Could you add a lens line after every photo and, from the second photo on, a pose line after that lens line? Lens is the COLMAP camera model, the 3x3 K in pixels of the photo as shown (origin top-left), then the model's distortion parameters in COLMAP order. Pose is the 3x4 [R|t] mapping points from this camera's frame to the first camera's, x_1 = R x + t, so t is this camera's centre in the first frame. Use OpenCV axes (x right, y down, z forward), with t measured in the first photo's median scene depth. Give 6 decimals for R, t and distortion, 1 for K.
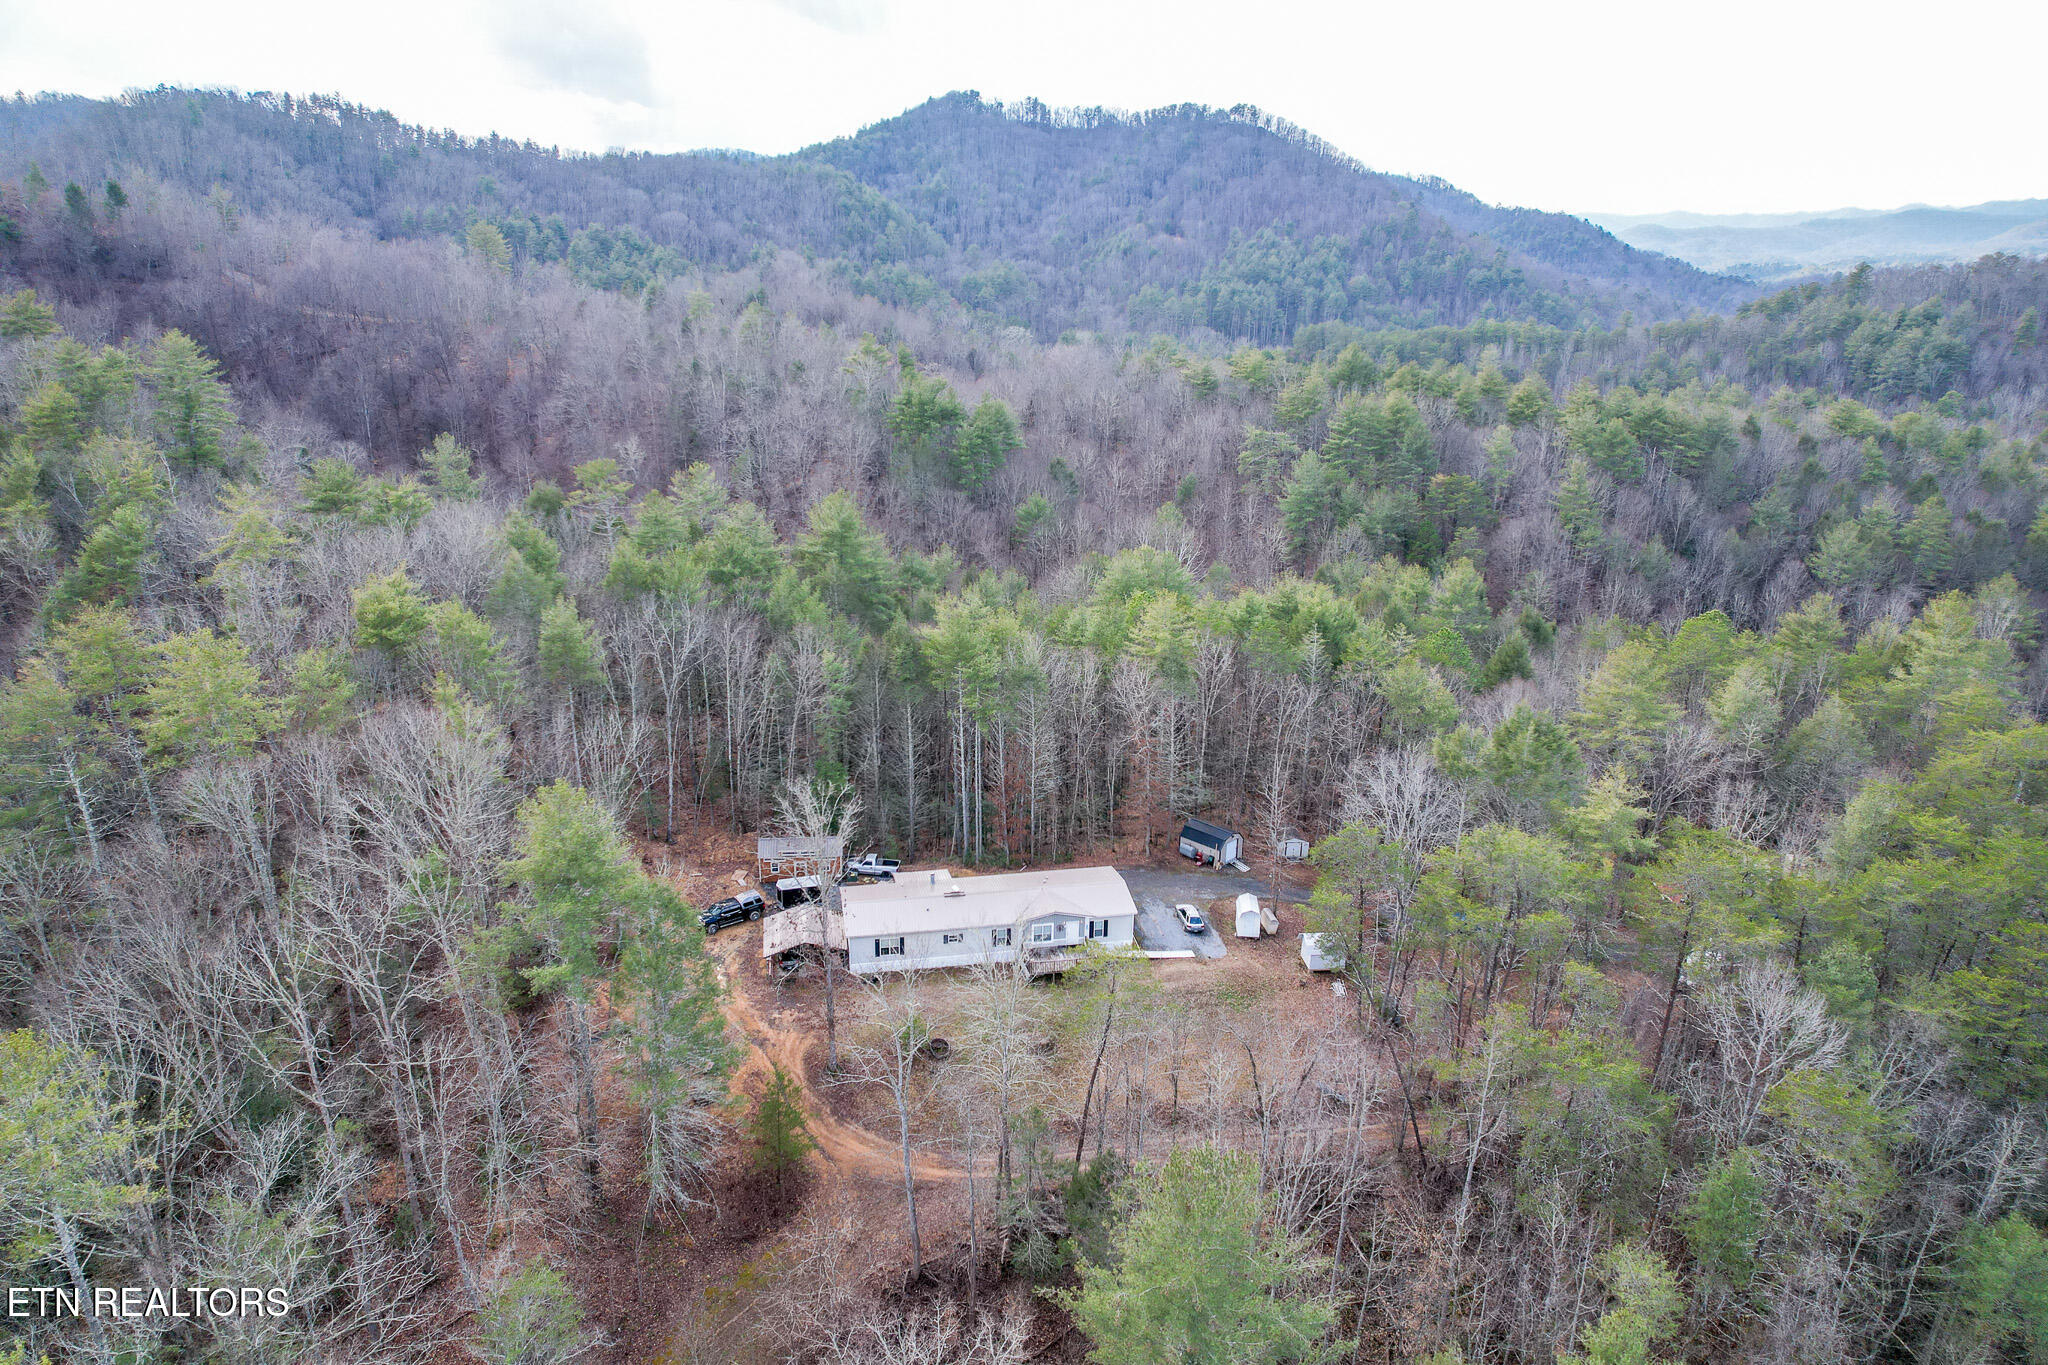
lens RADIAL K [[1305.3, 0, 1028.7], [0, 1305.3, 691.8], [0, 0, 1]] dist [-0.073085, 0.064945]
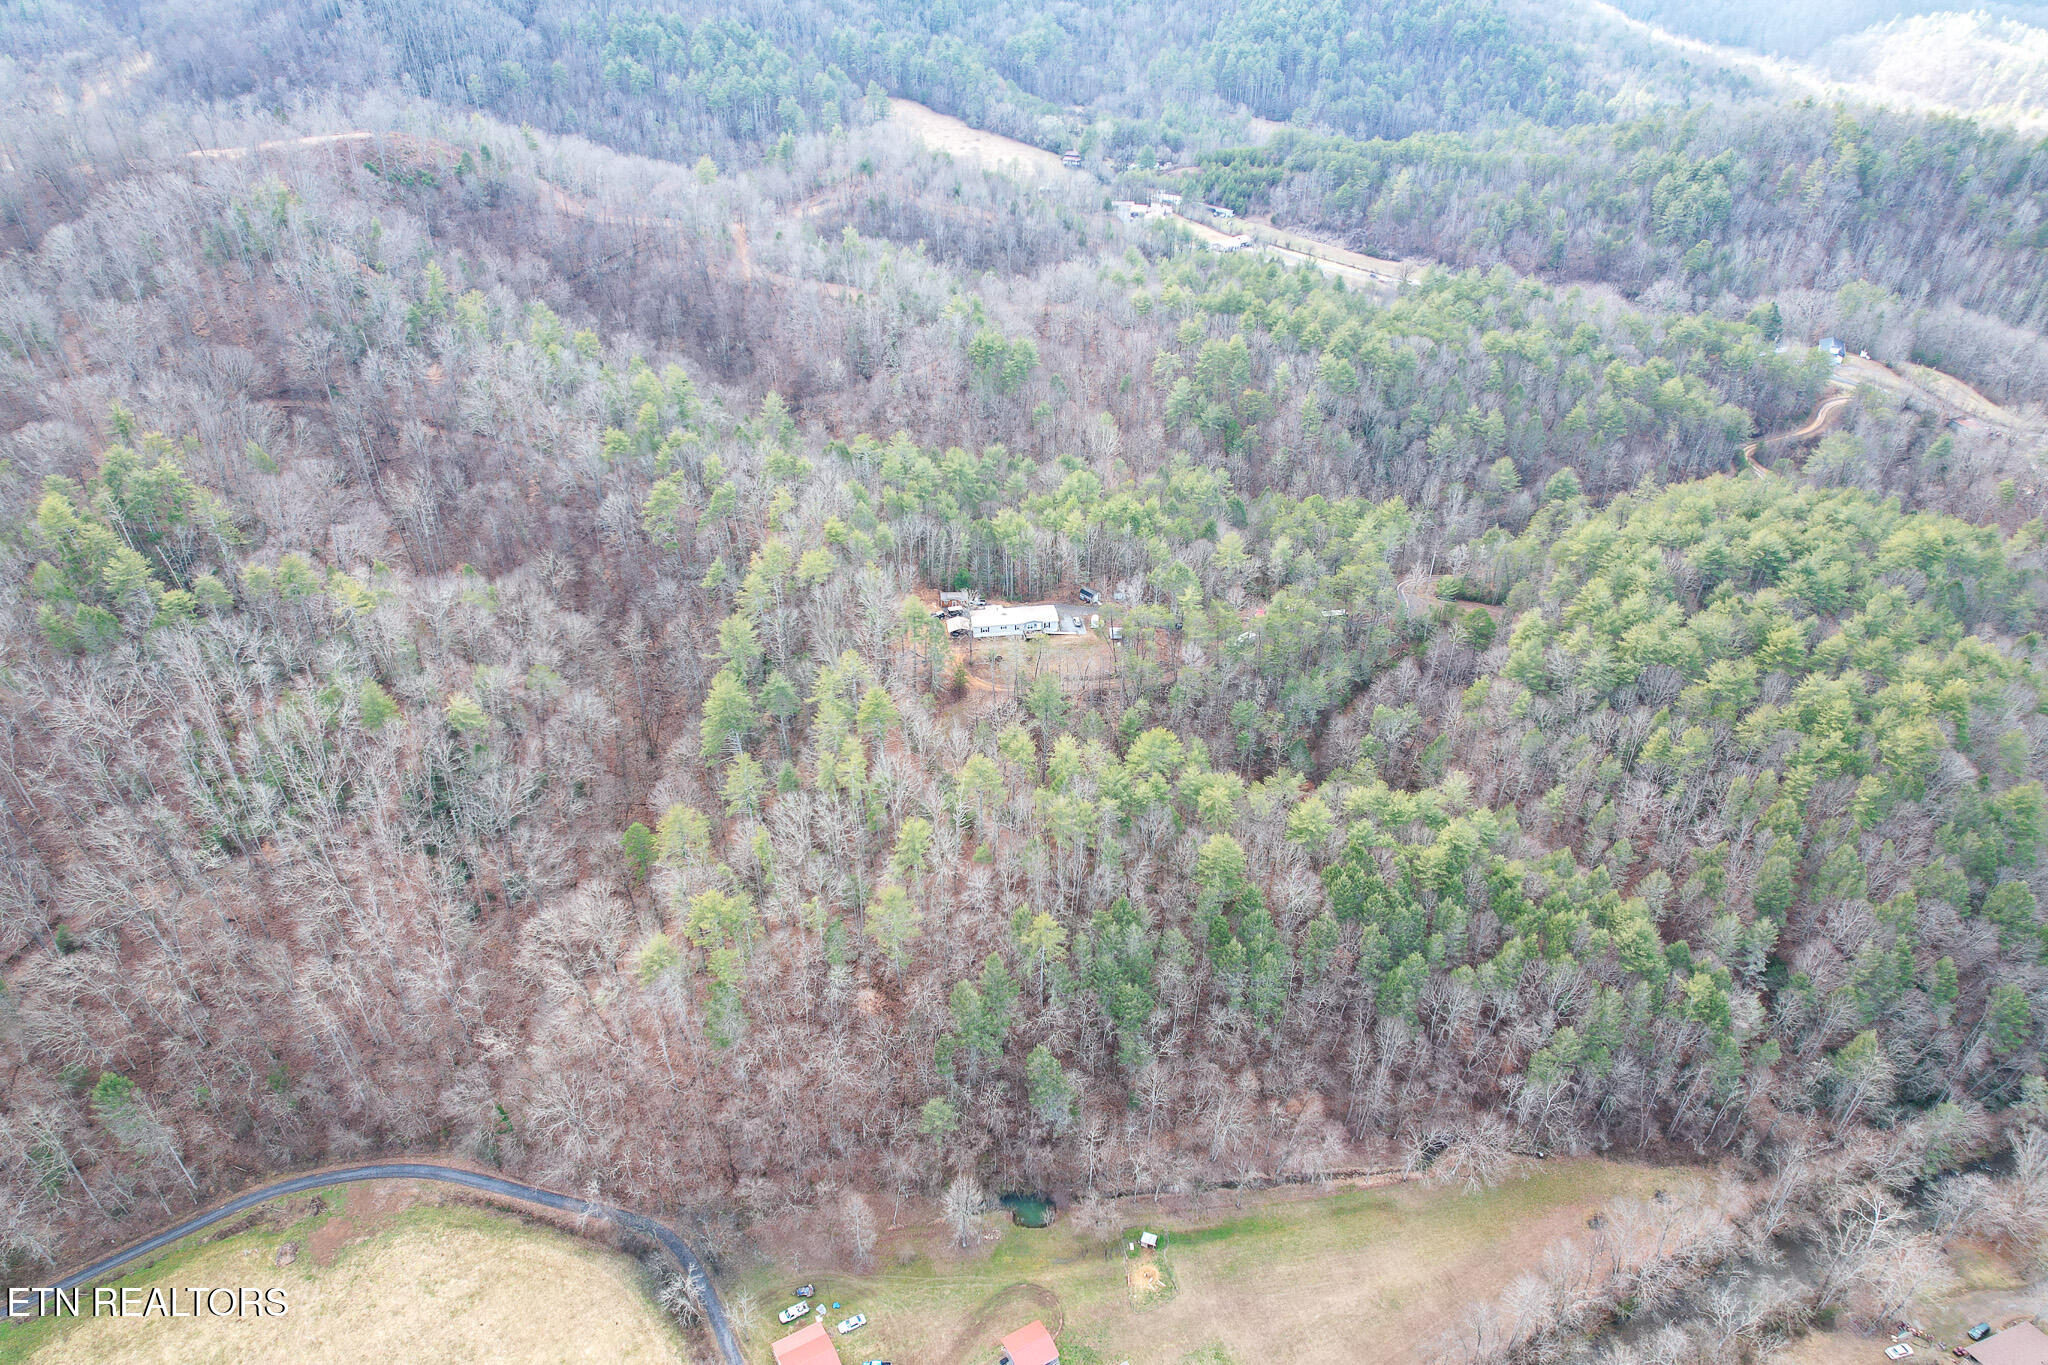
lens RADIAL K [[1305.3, 0, 1024.1], [0, 1305.3, 694.2], [0, 0, 1]] dist [-0.073085, 0.064945]
pose [[0.999261, 0.019211, -0.033284, 0.050708], [-0.009444, 0.962288, 0.271869, -0.256869], [0.037252, -0.271354, 0.961758, -1.048203]]
